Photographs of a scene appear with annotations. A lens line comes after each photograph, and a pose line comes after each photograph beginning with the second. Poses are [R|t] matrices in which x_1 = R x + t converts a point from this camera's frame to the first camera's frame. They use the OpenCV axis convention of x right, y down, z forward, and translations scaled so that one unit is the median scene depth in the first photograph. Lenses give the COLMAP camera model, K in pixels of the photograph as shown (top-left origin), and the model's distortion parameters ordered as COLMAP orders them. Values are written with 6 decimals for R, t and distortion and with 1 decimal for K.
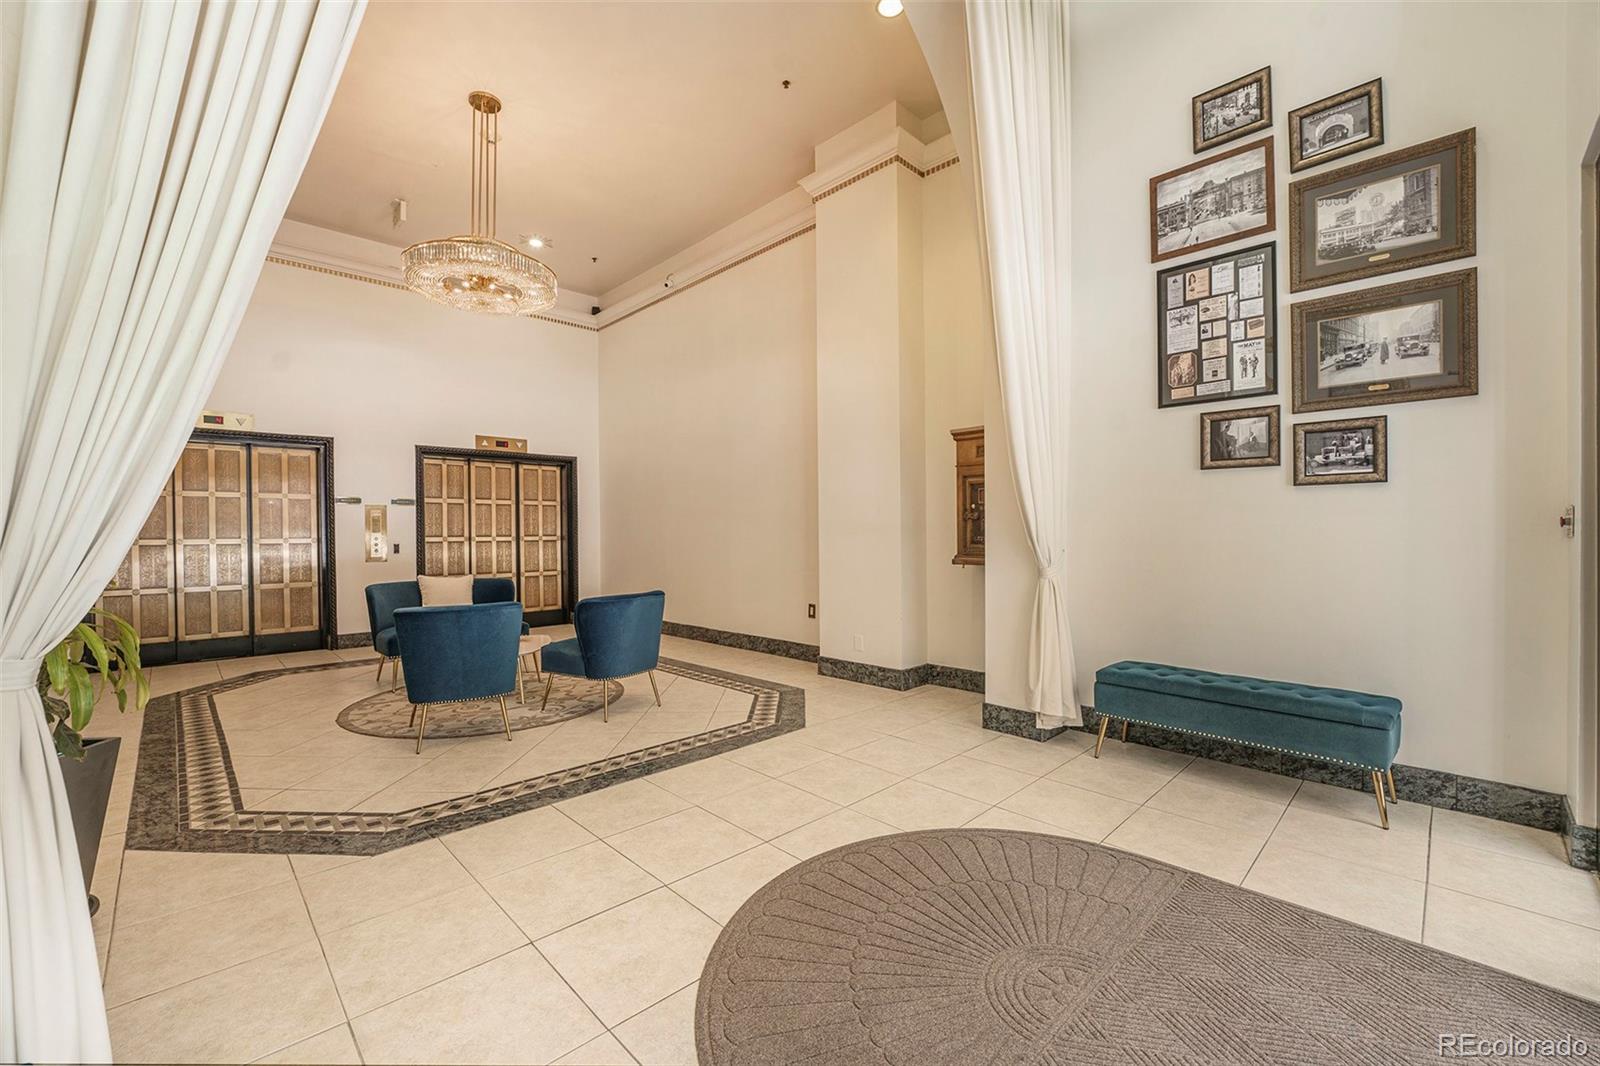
lens RADIAL K [[654.4, 0, 787.5], [0, 654.4, 538.8], [0, 0, 1]] dist [-0.014217, -0.000276]
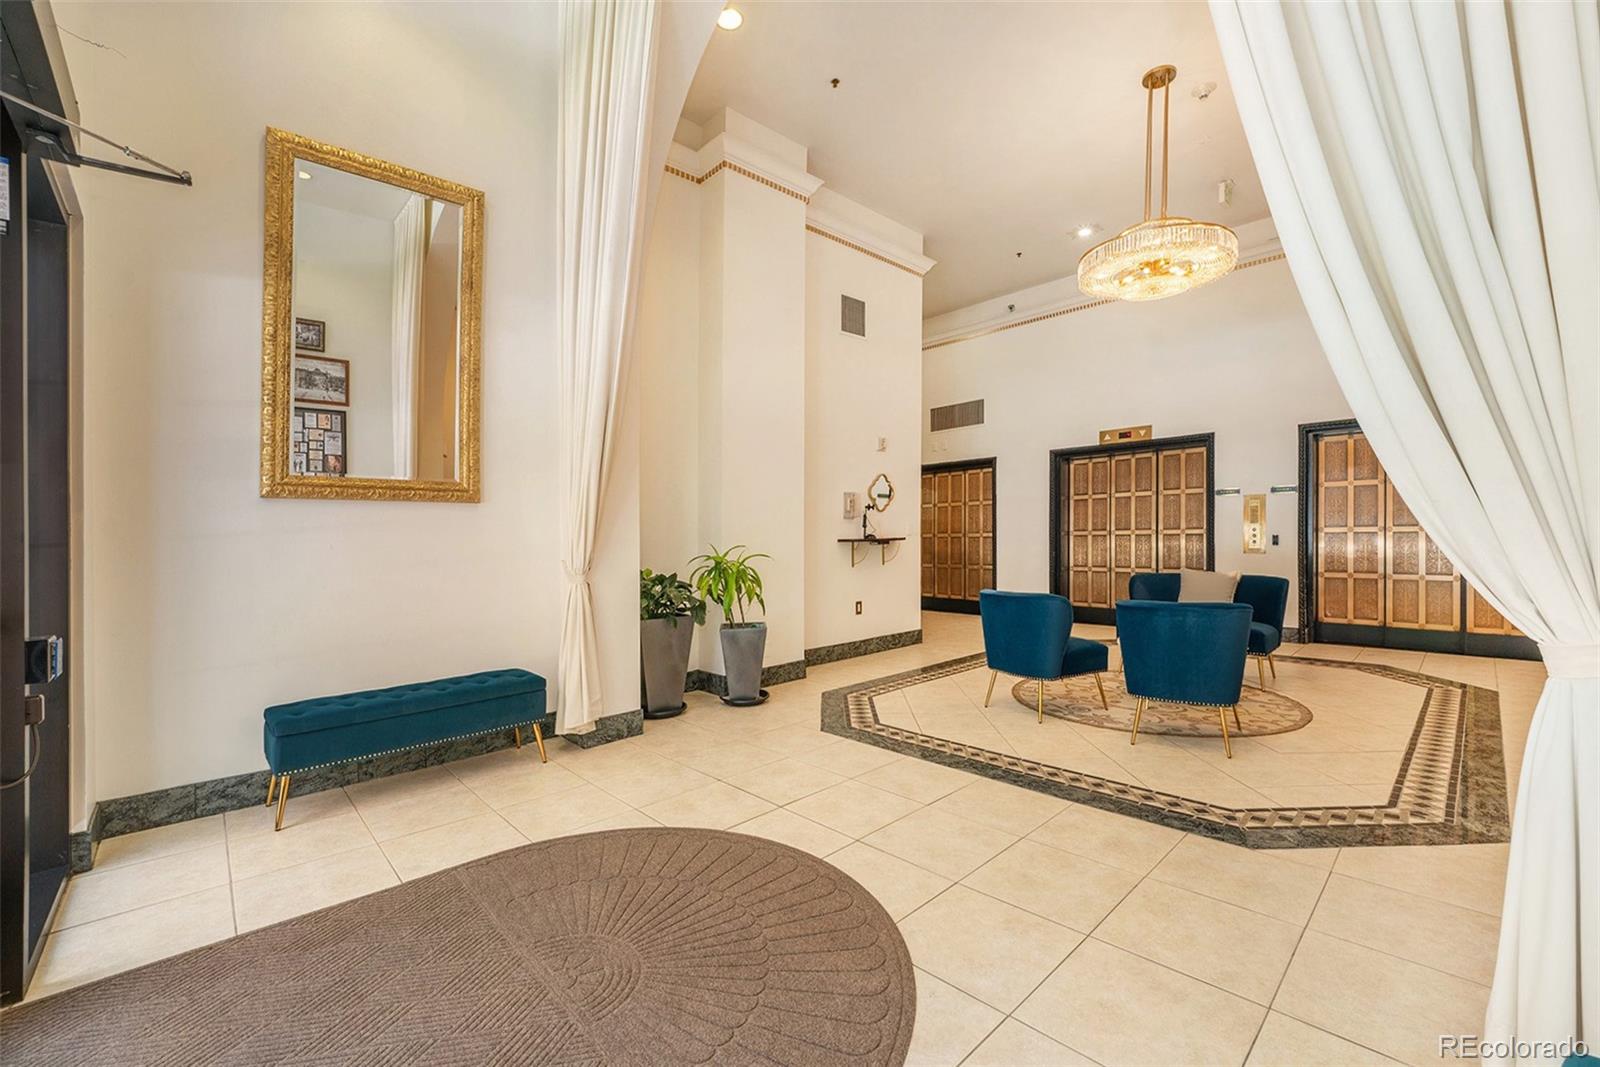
lens RADIAL K [[654.4, 0, 787.6], [0, 654.4, 532.1], [0, 0, 1]] dist [-0.014217, -0.000276]
pose [[0.000304, 0.002549, -0.999997, 0.562854], [0.009042, 0.999956, 0.002552, -0.007933], [0.999959, -0.009042, 0.000281, 0.519582]]
